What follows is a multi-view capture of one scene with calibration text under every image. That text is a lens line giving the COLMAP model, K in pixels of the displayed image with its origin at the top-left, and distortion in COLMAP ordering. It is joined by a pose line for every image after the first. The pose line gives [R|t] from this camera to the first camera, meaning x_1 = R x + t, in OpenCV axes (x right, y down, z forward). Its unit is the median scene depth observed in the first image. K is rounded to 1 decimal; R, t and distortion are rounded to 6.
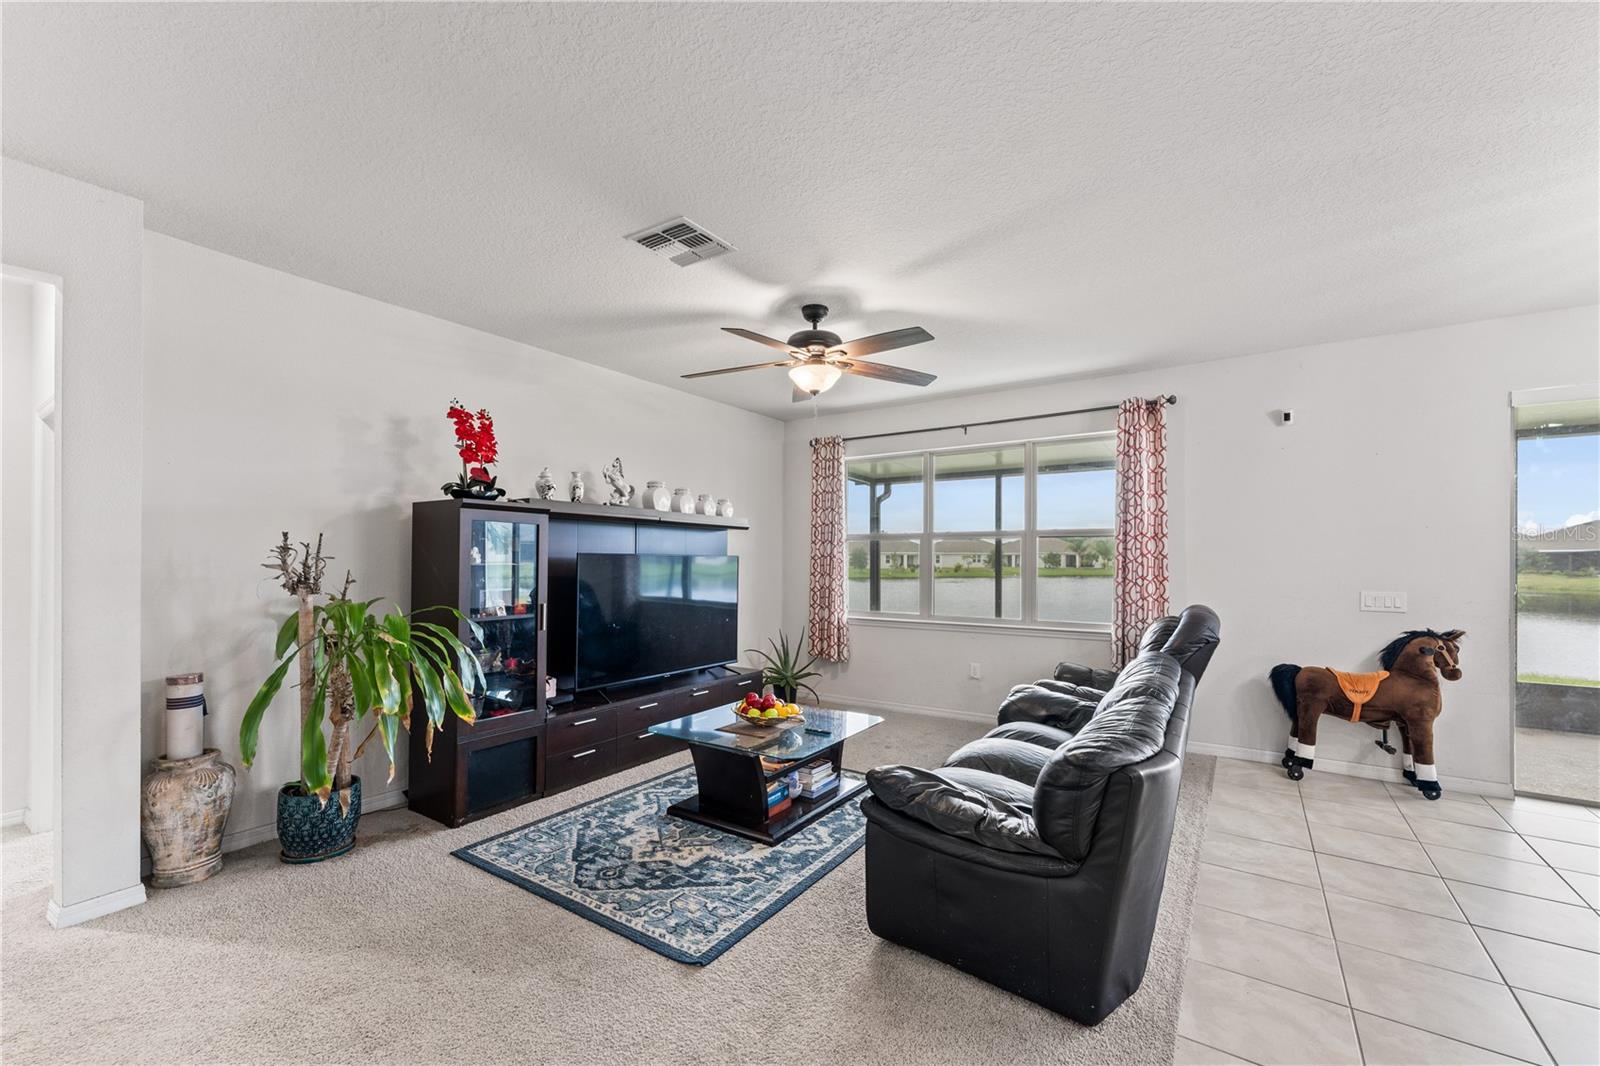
lens RADIAL K [[651.6, 0, 797.2], [0, 651.6, 555.4], [0, 0, 1]] dist [-0.000389, -0.000101]
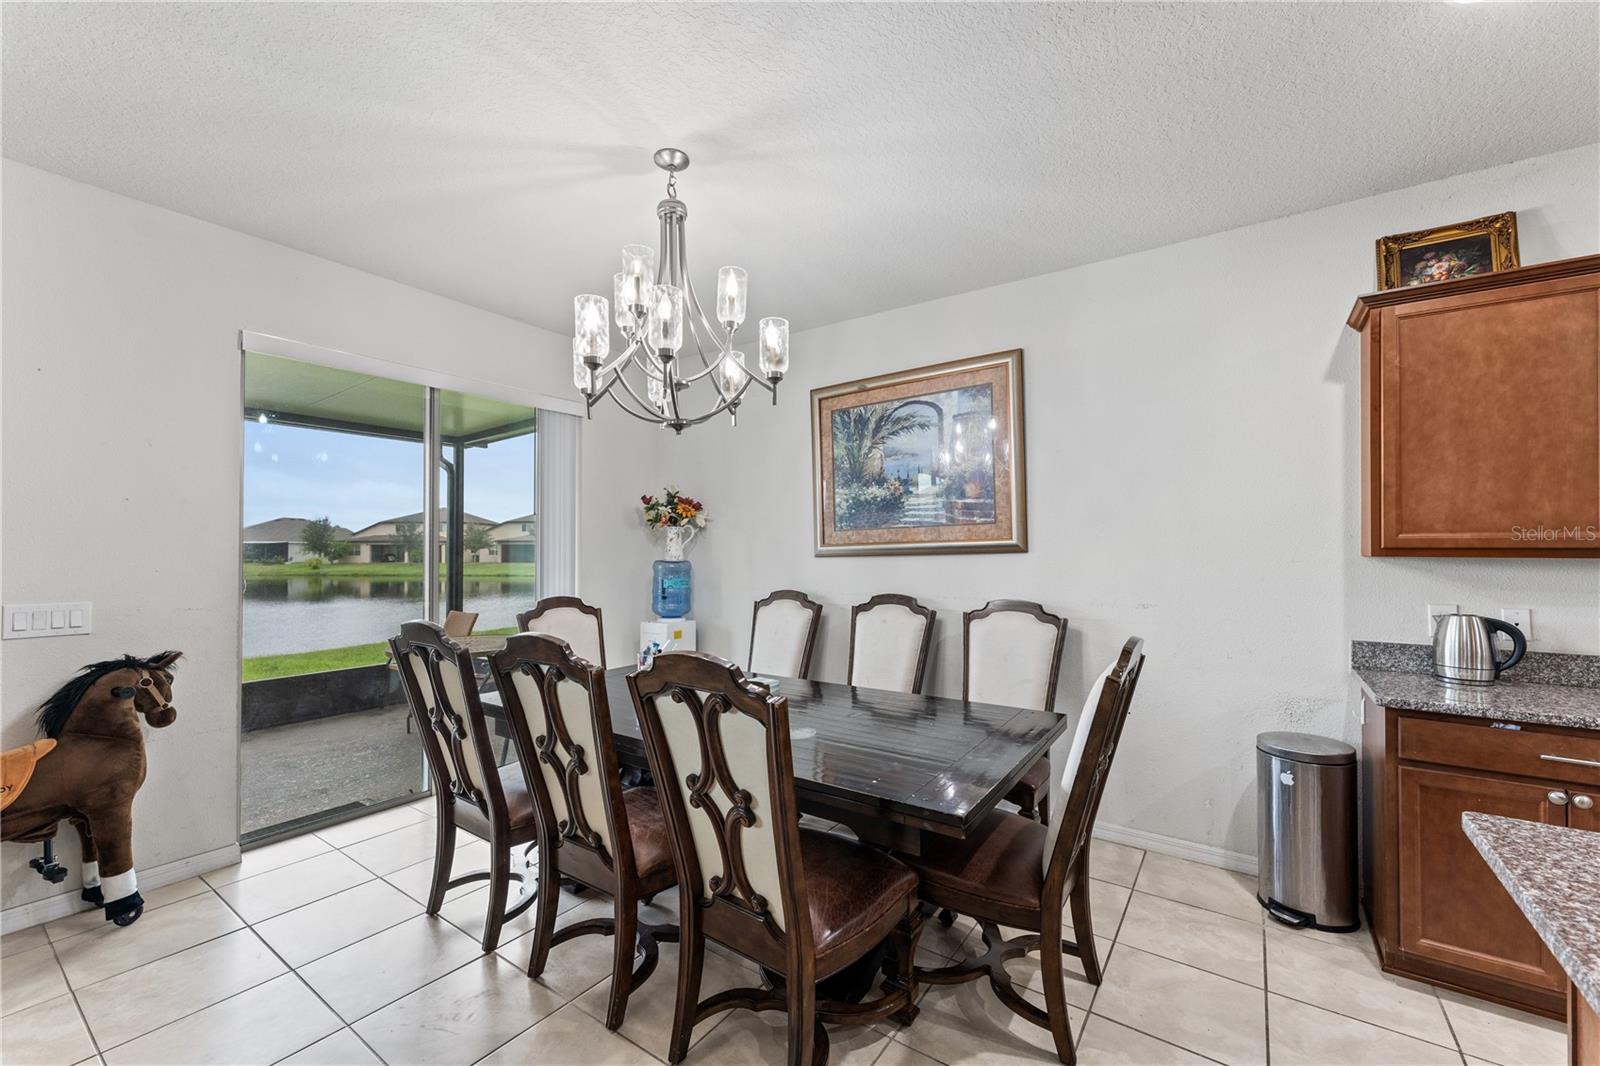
lens RADIAL K [[647.2, 0, 796.3], [0, 647.2, 547.2], [0, 0, 1]] dist [0.003145, 0.000184]
pose [[0.010914, 0.002363, 0.999938, 0.330890], [-0.005833, 0.999980, -0.002300, 0.002480], [-0.999923, -0.005808, 0.010927, 0.328417]]
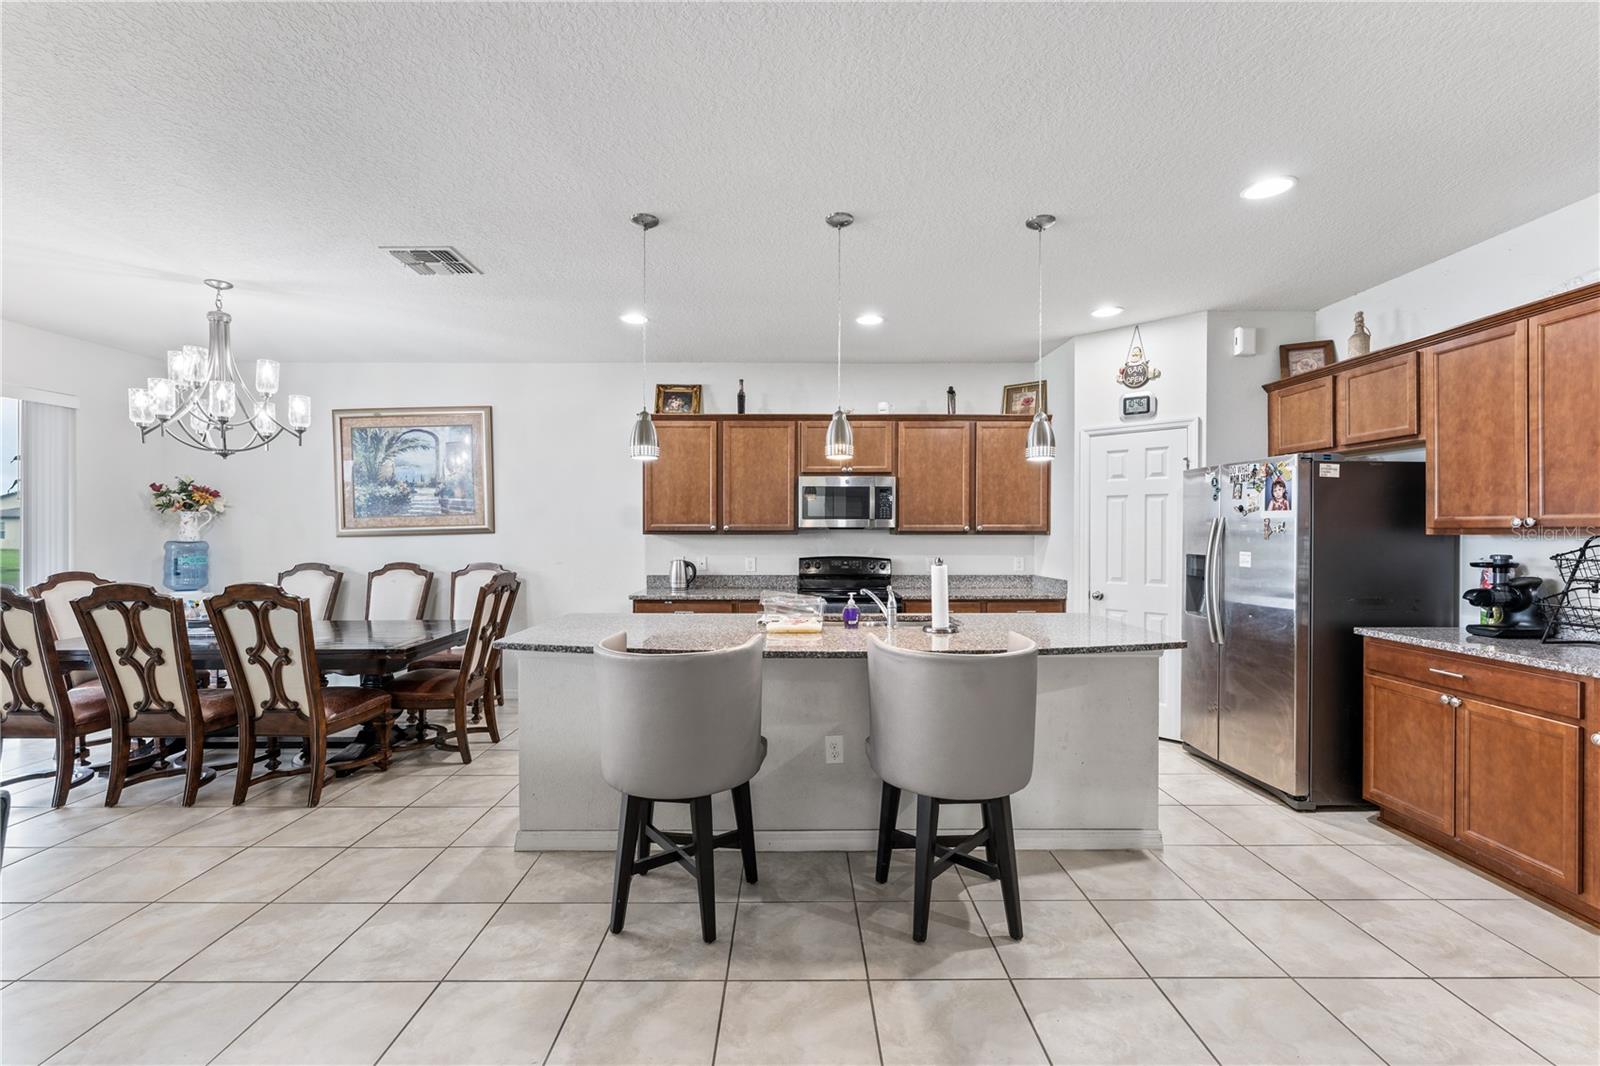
lens RADIAL K [[663.3, 0, 800.0], [0, 663.3, 533.0], [0, 0, 1]] dist [-0.006993, 0.000618]
pose [[-0.573108, -0.004845, 0.819465, -0.344648], [-0.005556, 0.999983, 0.002027, -0.001094], [-0.819461, -0.003392, -0.573125, 0.307873]]
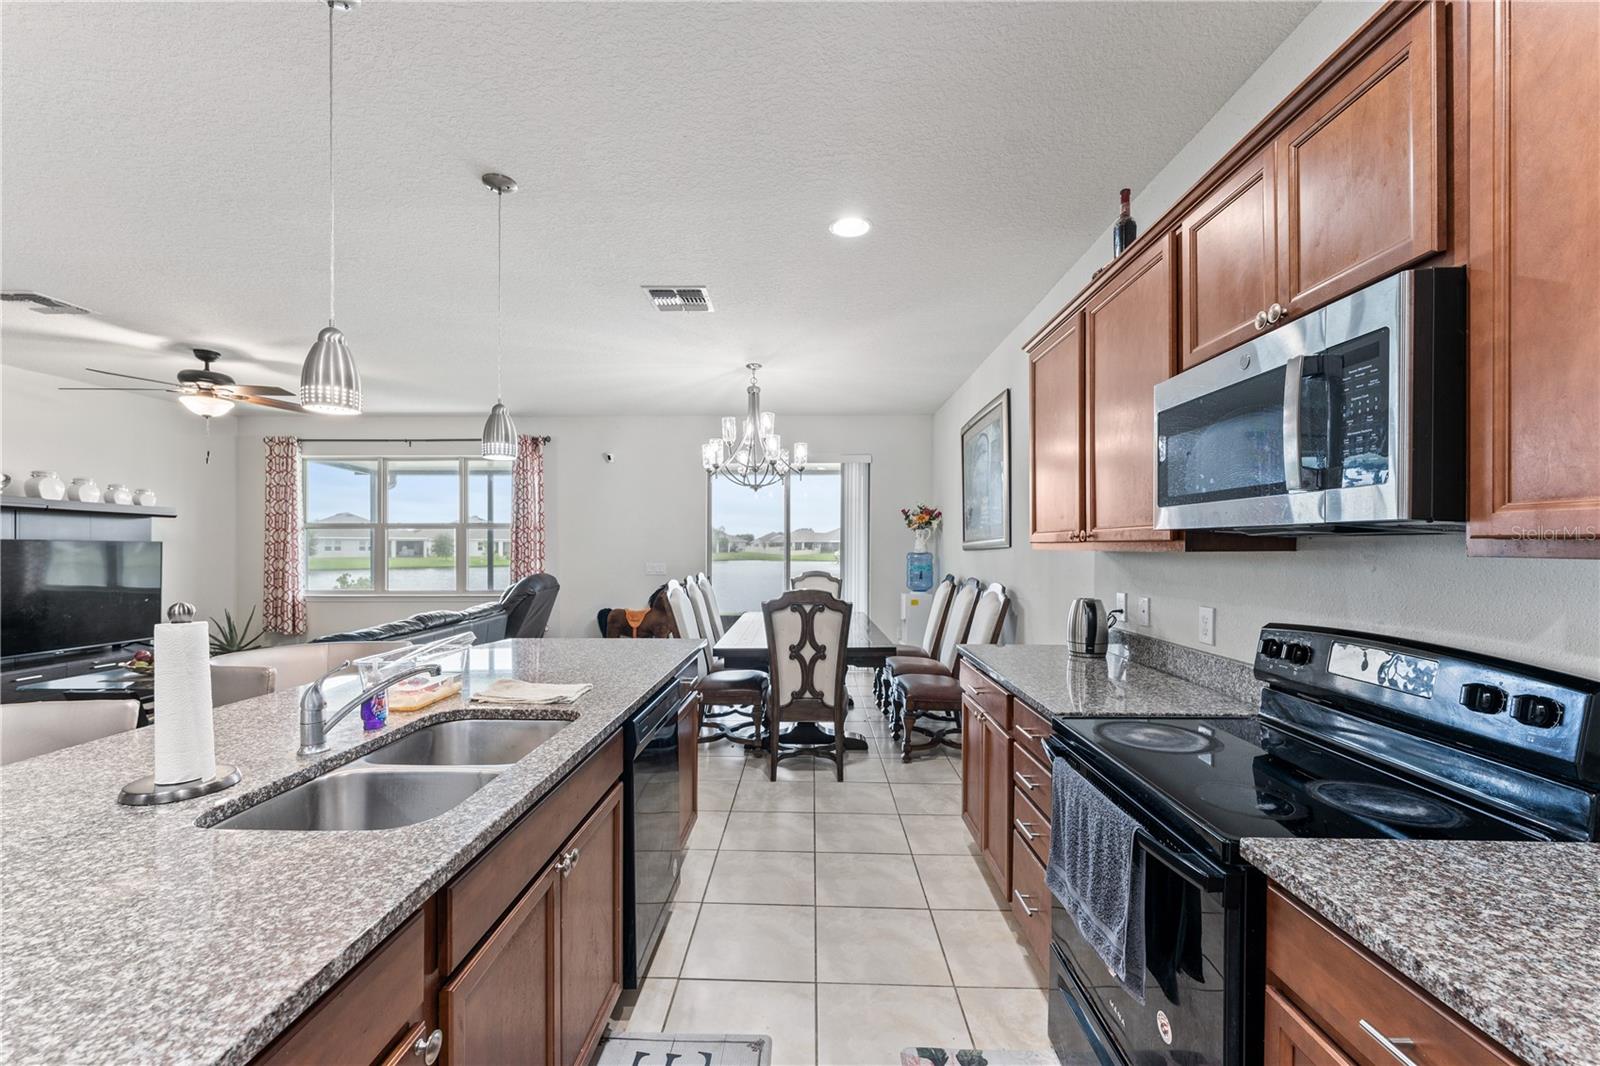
lens RADIAL K [[647.2, 0, 796.3], [0, 647.2, 547.2], [0, 0, 1]] dist [0.003145, 0.000184]
pose [[0.835859, -0.001525, 0.548942, 0.280456], [-0.002484, 0.999975, 0.006560, 0.000317], [-0.548939, -0.006847, 0.835834, -0.691671]]
